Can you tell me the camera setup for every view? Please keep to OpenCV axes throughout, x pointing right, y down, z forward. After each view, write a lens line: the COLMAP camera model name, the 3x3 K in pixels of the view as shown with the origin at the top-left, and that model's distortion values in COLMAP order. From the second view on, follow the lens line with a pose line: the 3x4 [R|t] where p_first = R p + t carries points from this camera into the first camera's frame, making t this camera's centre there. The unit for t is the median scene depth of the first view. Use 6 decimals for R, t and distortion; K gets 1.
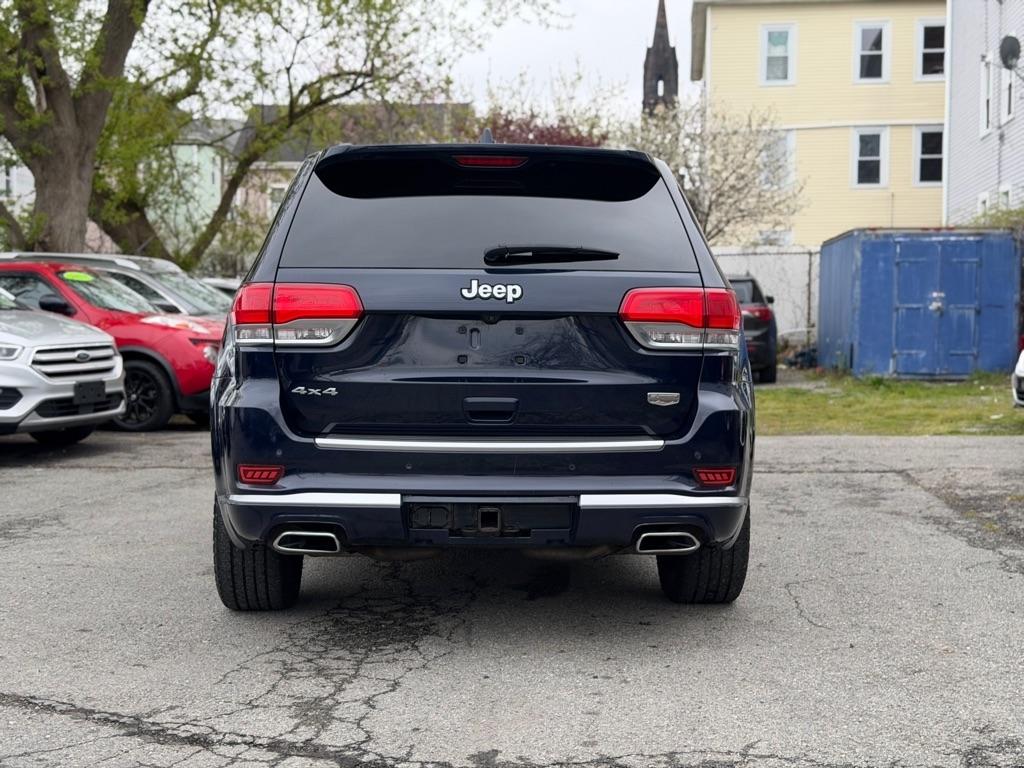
lens RADIAL K [[1393.3, 0, 512.0], [0, 1393.3, 384.0], [0, 0, 1]] dist [0.176376, -0.332586]
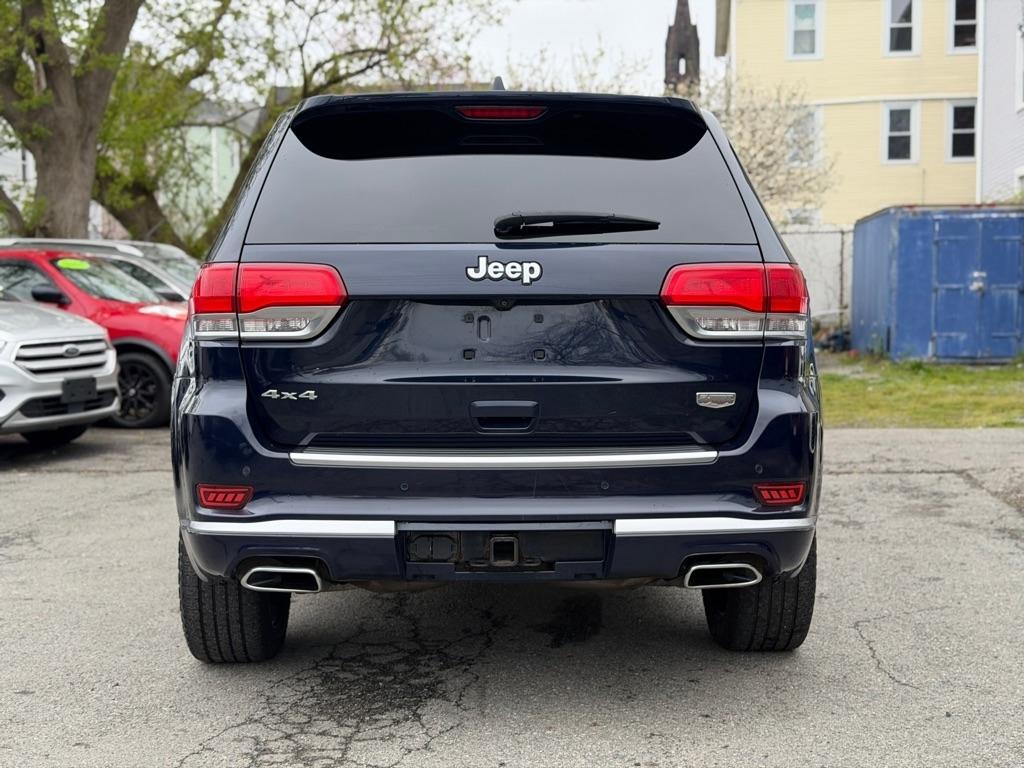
lens RADIAL K [[1402.4, 0, 512.0], [0, 1402.4, 384.0], [0, 0, 1]] dist [0.163086, -0.288497]
pose [[0.999846, -0.006900, -0.016114, 0.000302], [0.007103, 0.999896, 0.012565, -0.003139], [0.016026, -0.012678, 0.999791, 0.028620]]
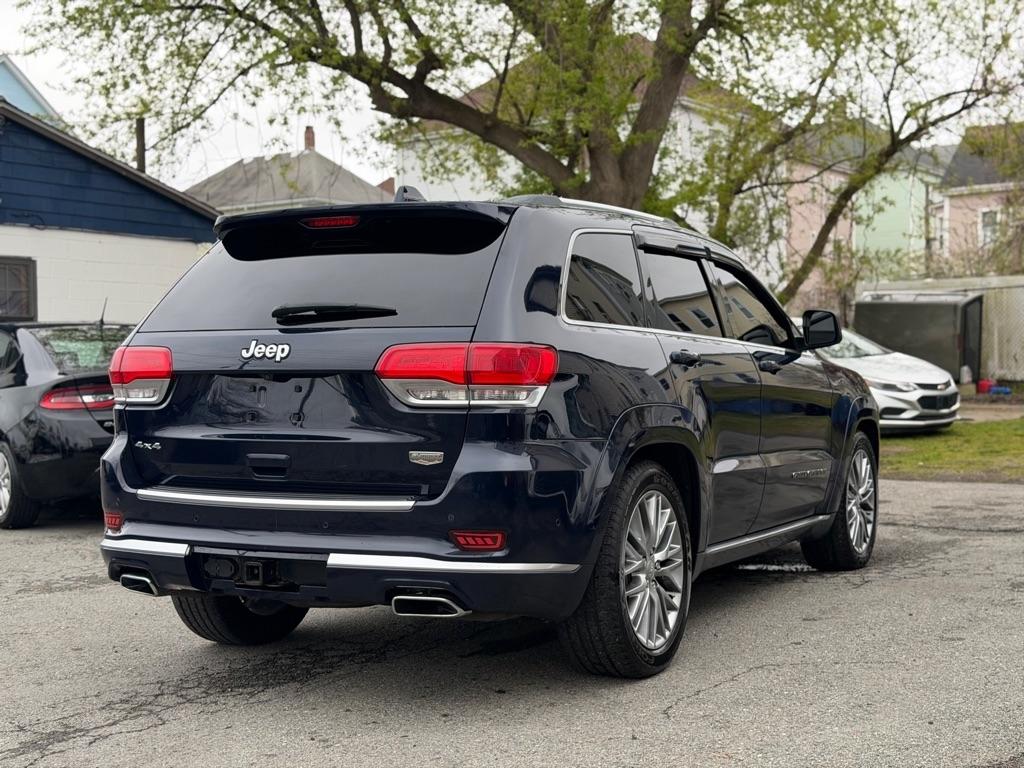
lens RADIAL K [[1393.3, 0, 512.0], [0, 1393.3, 384.0], [0, 0, 1]] dist [0.176376, -0.332586]
pose [[0.863588, -0.006515, -0.504156, 0.142365], [-0.014022, 0.999219, -0.036932, -0.002222], [0.504003, 0.038964, 0.862823, 0.032247]]
